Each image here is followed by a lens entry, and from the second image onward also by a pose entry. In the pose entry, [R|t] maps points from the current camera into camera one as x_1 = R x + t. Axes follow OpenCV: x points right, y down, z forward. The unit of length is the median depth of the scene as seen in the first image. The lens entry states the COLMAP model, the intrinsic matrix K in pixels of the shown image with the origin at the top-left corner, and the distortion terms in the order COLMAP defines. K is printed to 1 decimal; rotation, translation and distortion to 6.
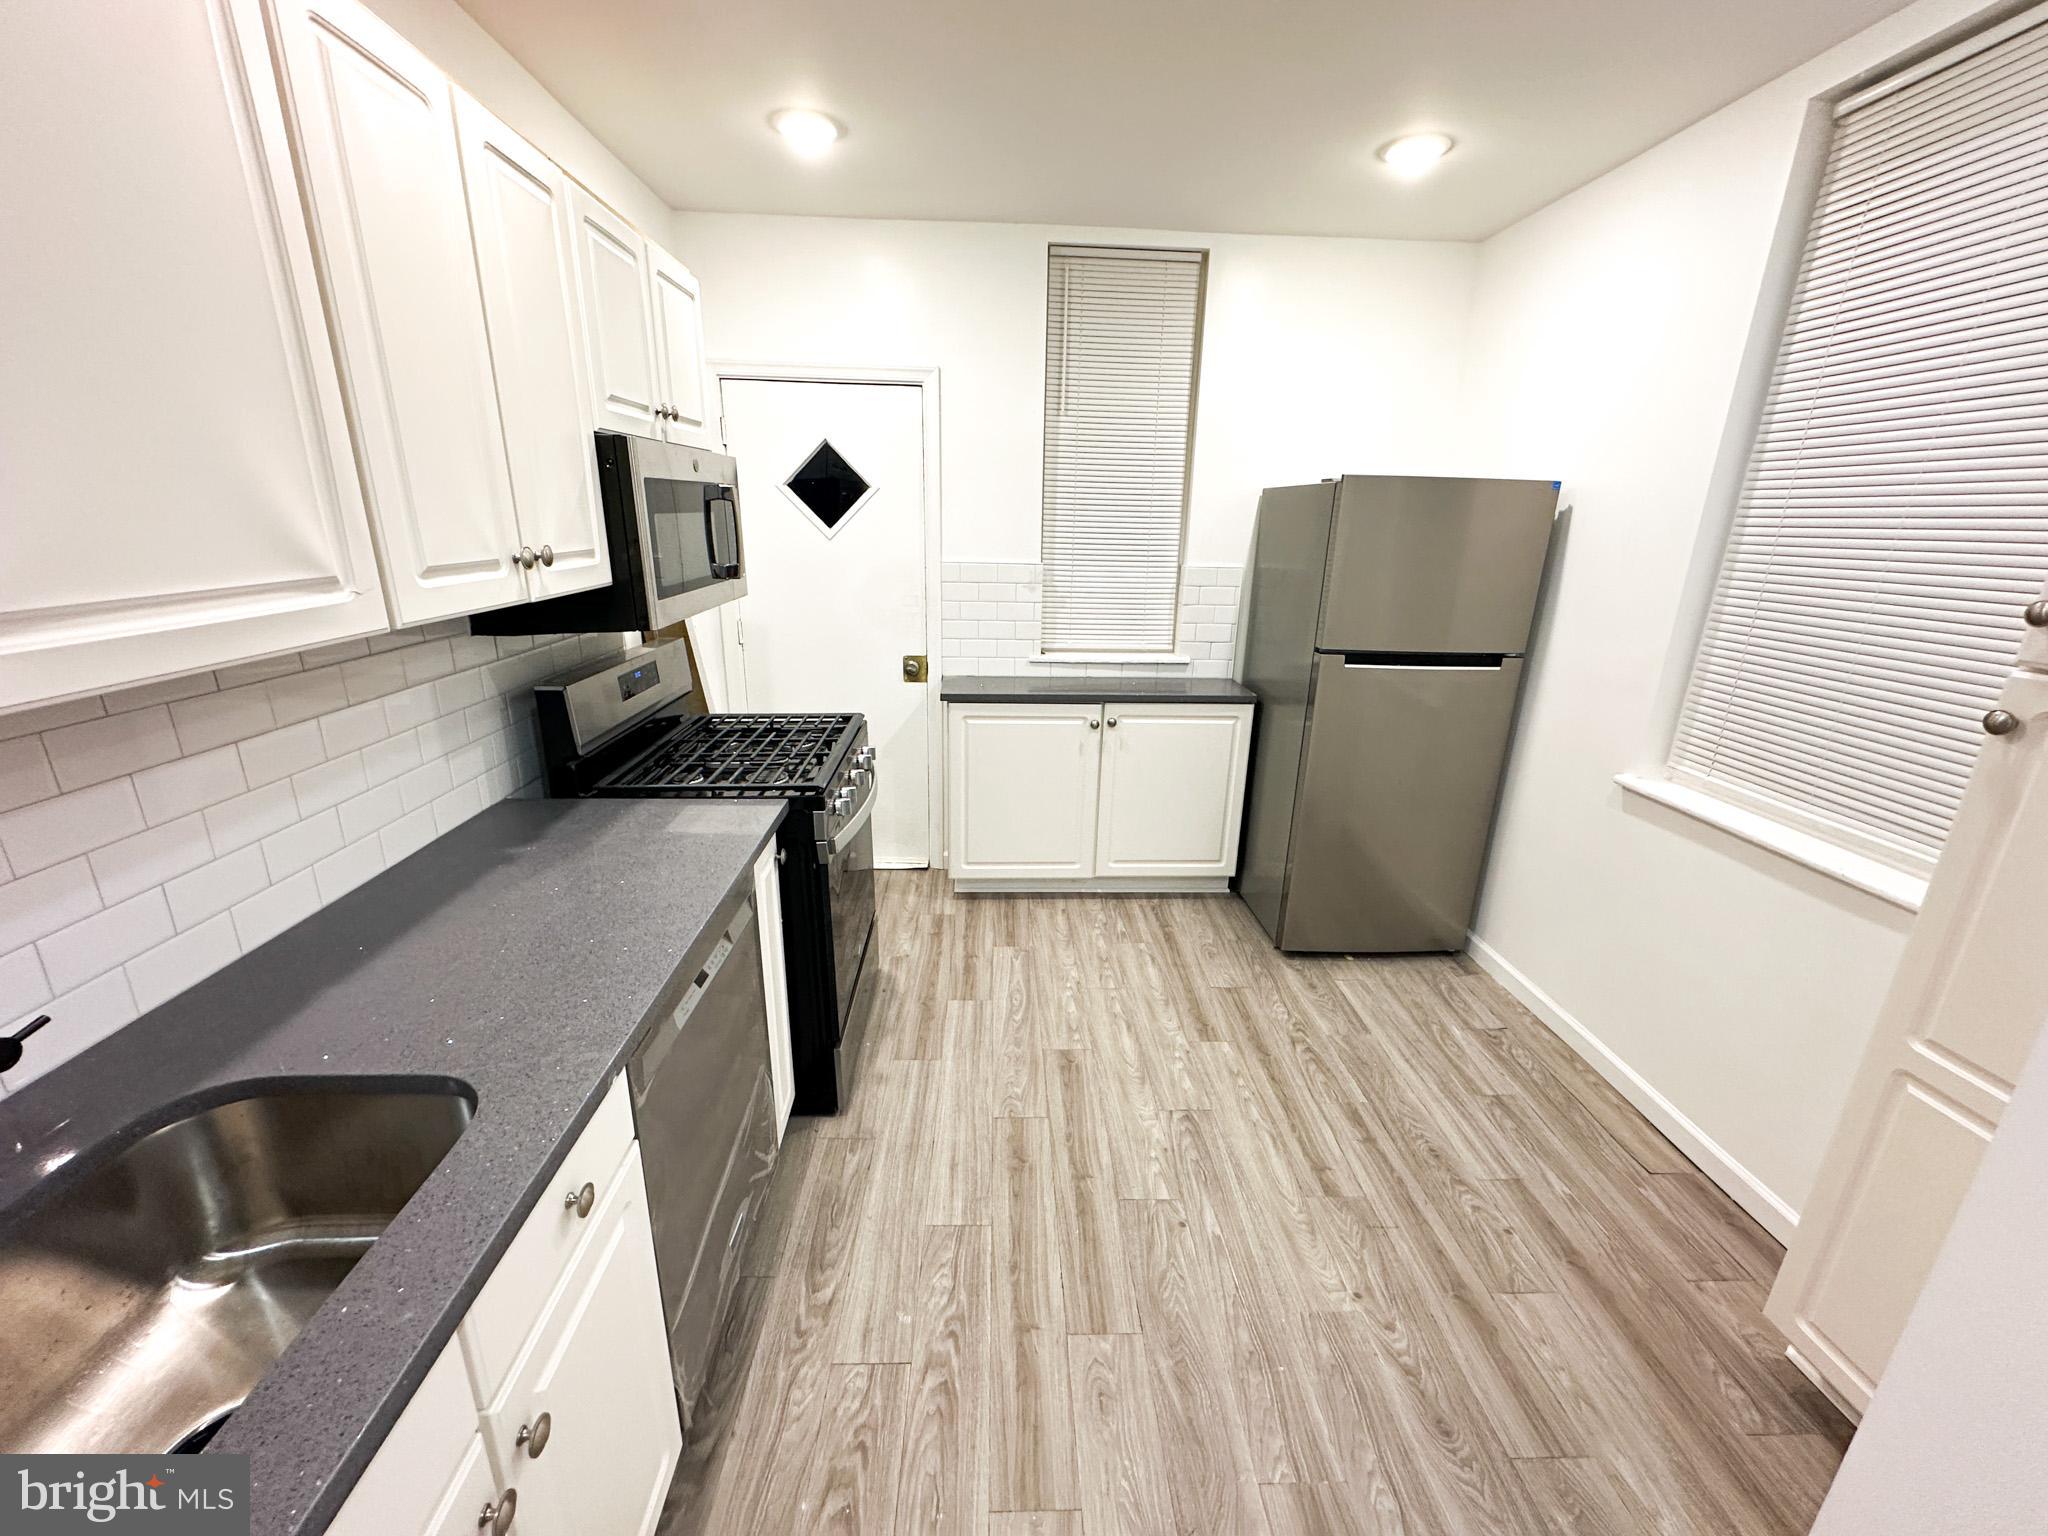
lens RADIAL K [[814.7, 0, 1023.3], [0, 814.7, 771.6], [0, 0, 1]] dist [-0.003963, 0.000997]
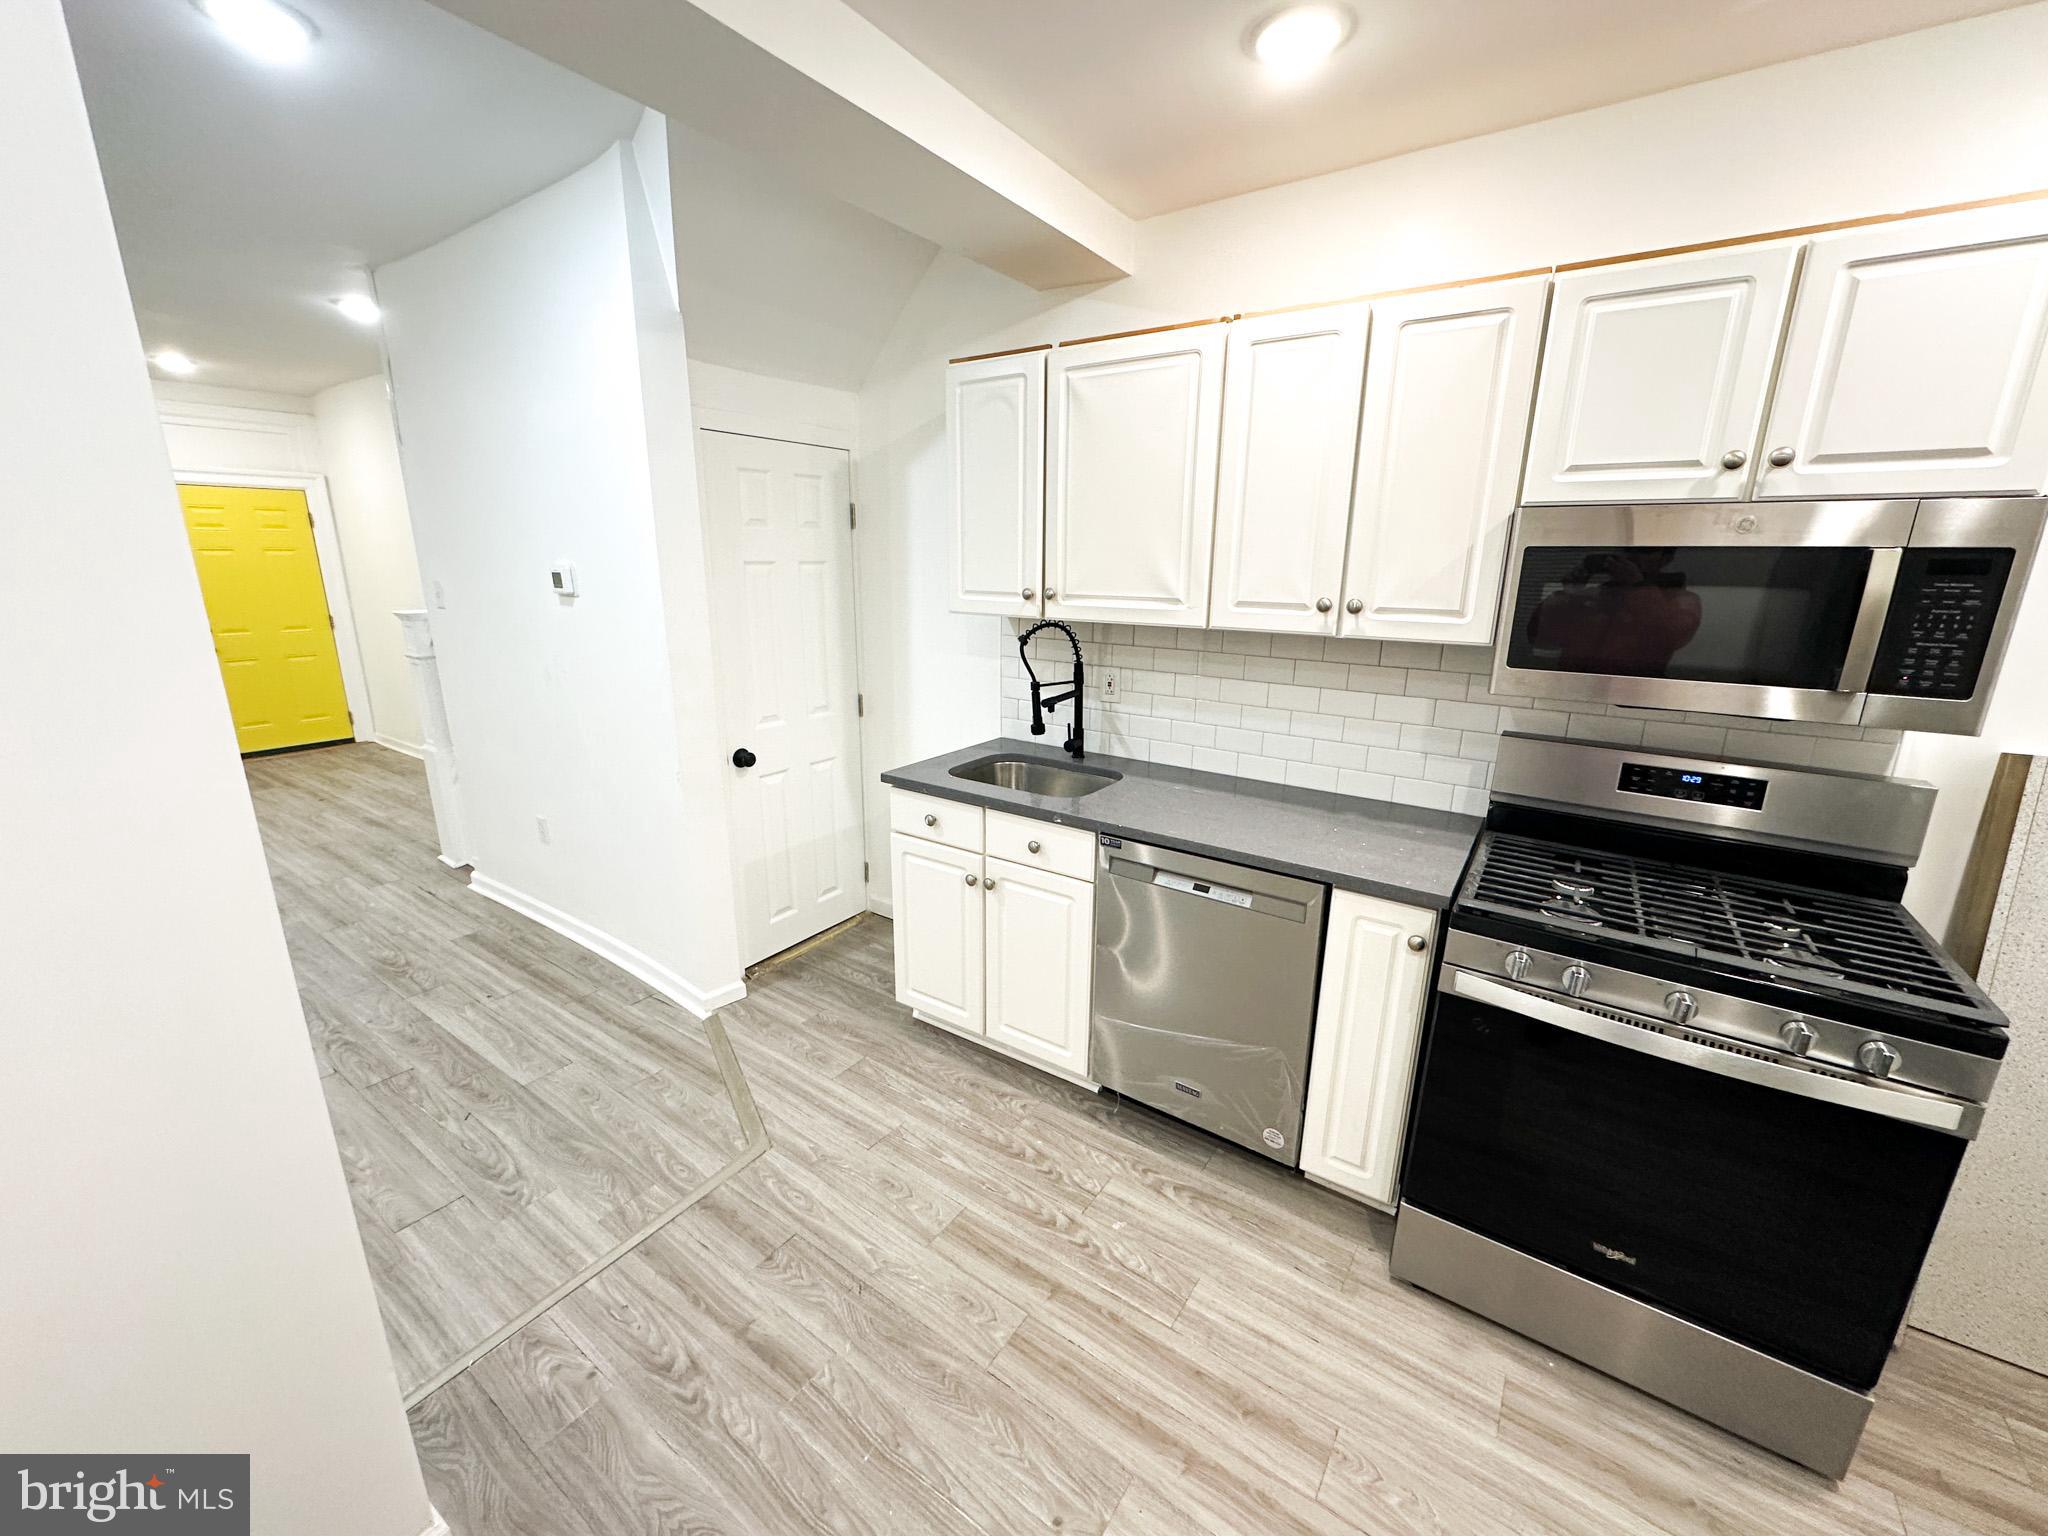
lens RADIAL K [[814.7, 0, 1025.7], [0, 814.7, 767.8], [0, 0, 1]] dist [-0.003963, 0.000997]
pose [[-0.600868, 0.179386, -0.778960, 0.654740], [-0.268317, 0.872690, 0.407944, -0.326047], [0.752970, 0.454129, -0.476239, 1.006891]]
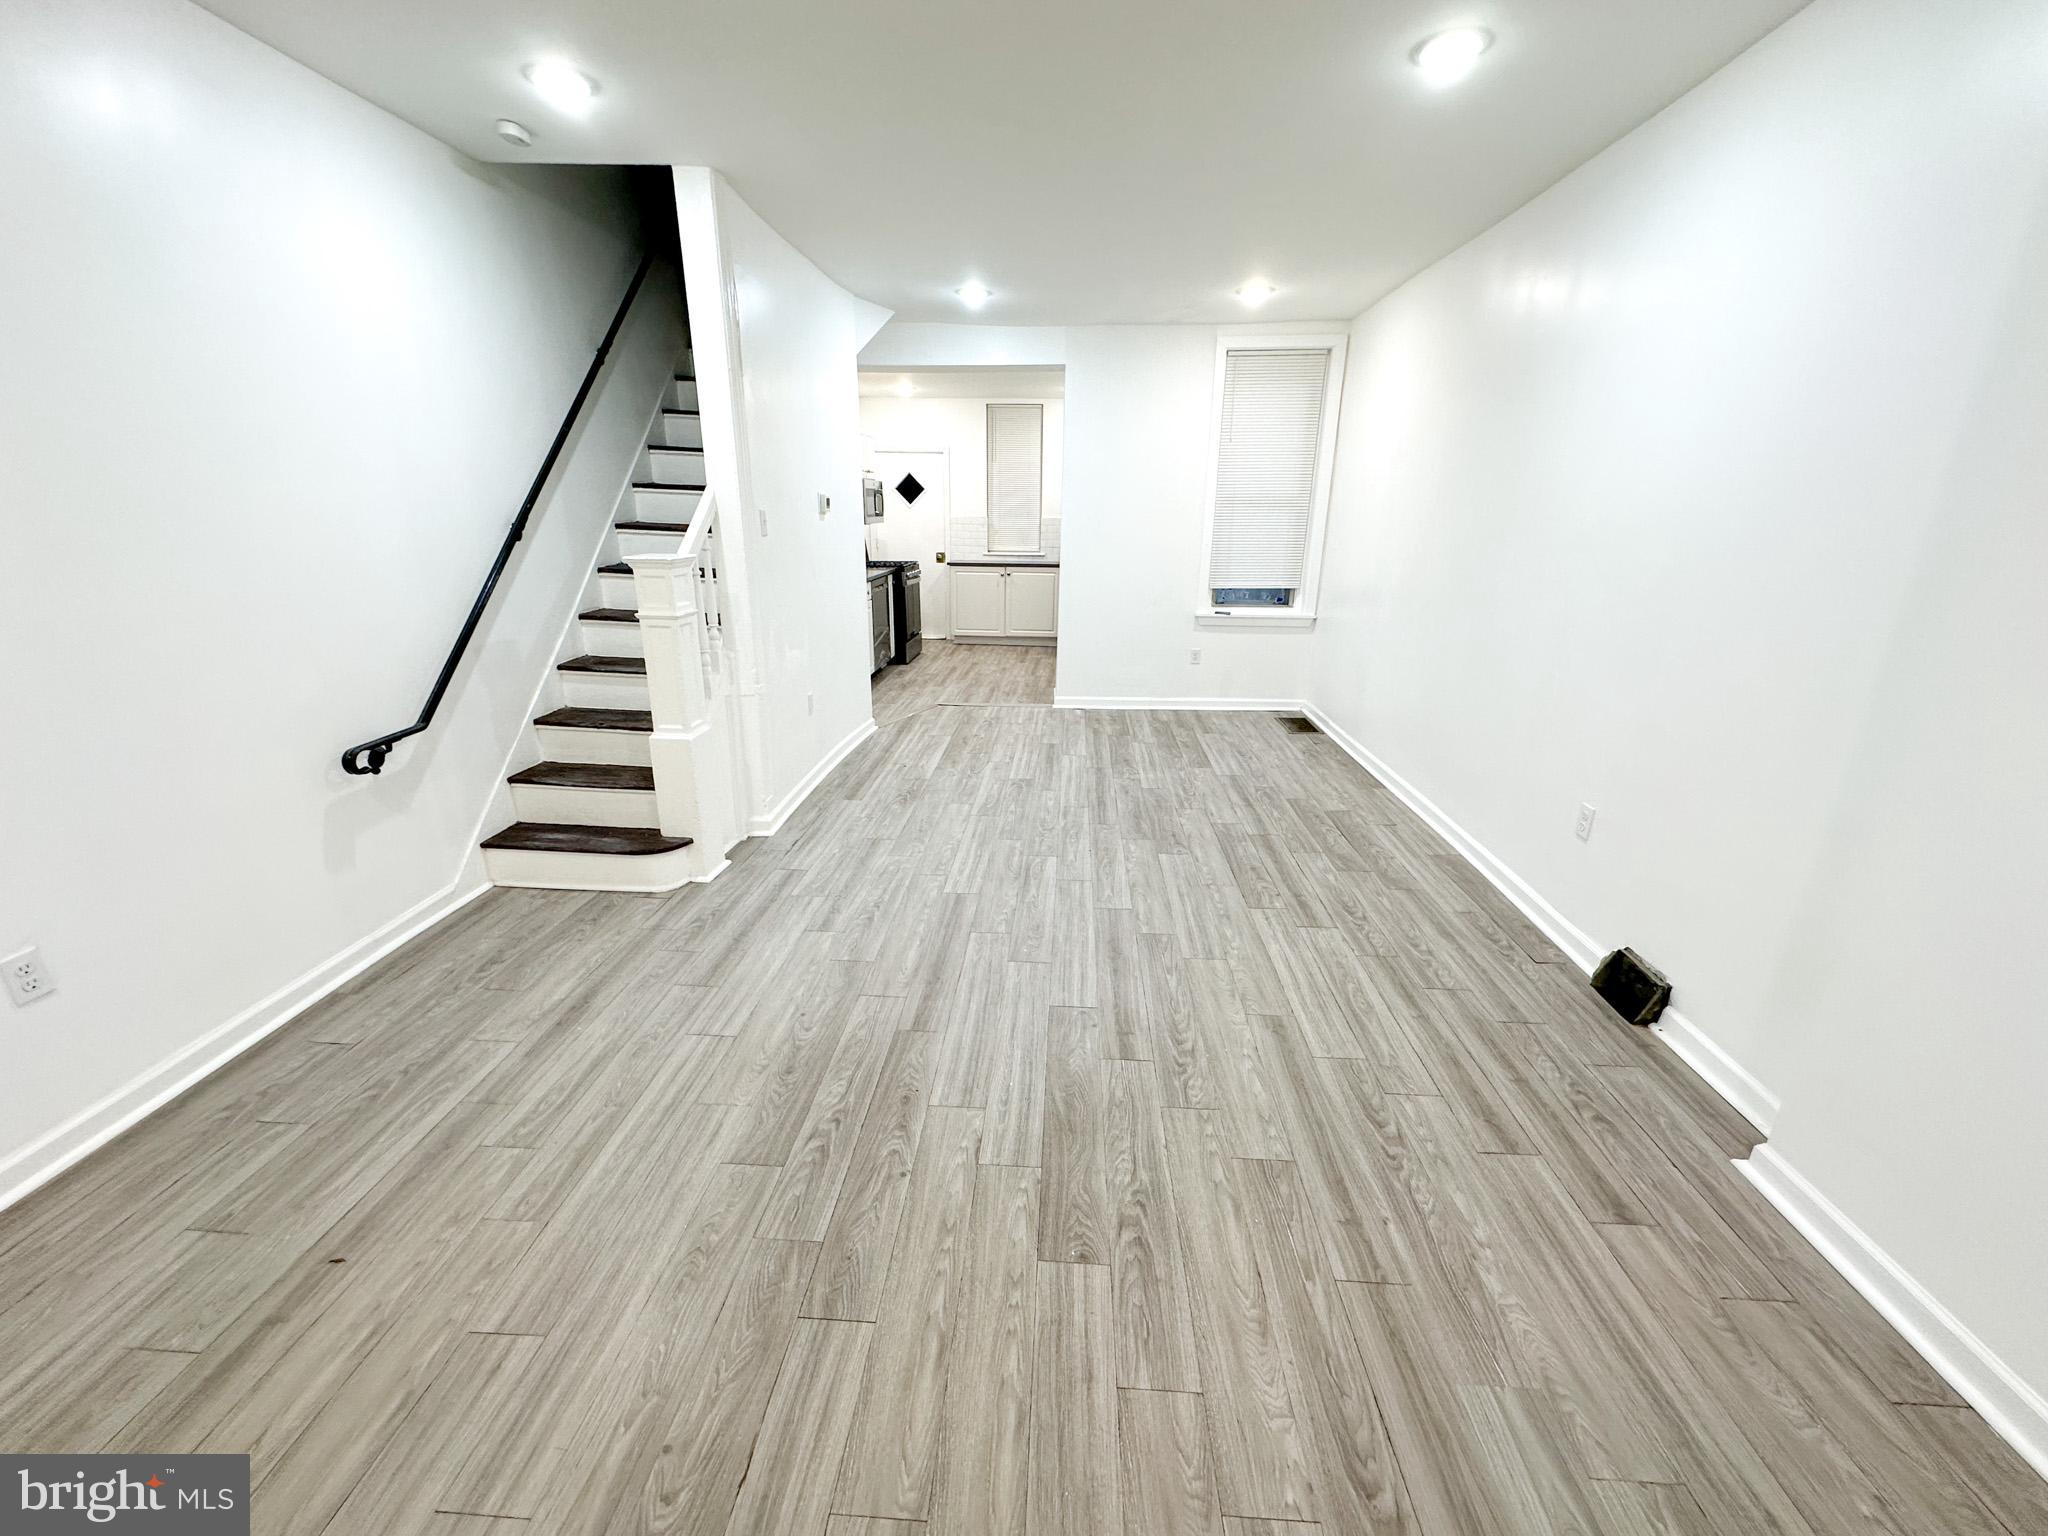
lens RADIAL K [[814.7, 0, 1014.9], [0, 814.7, 773.5], [0, 0, 1]] dist [-0.003963, 0.000997]
pose [[0.993320, 0.031533, -0.110999, 0.760548], [-0.031351, 0.999503, 0.003378, 1.004756], [0.111051, 0.000124, 0.993815, -2.883175]]
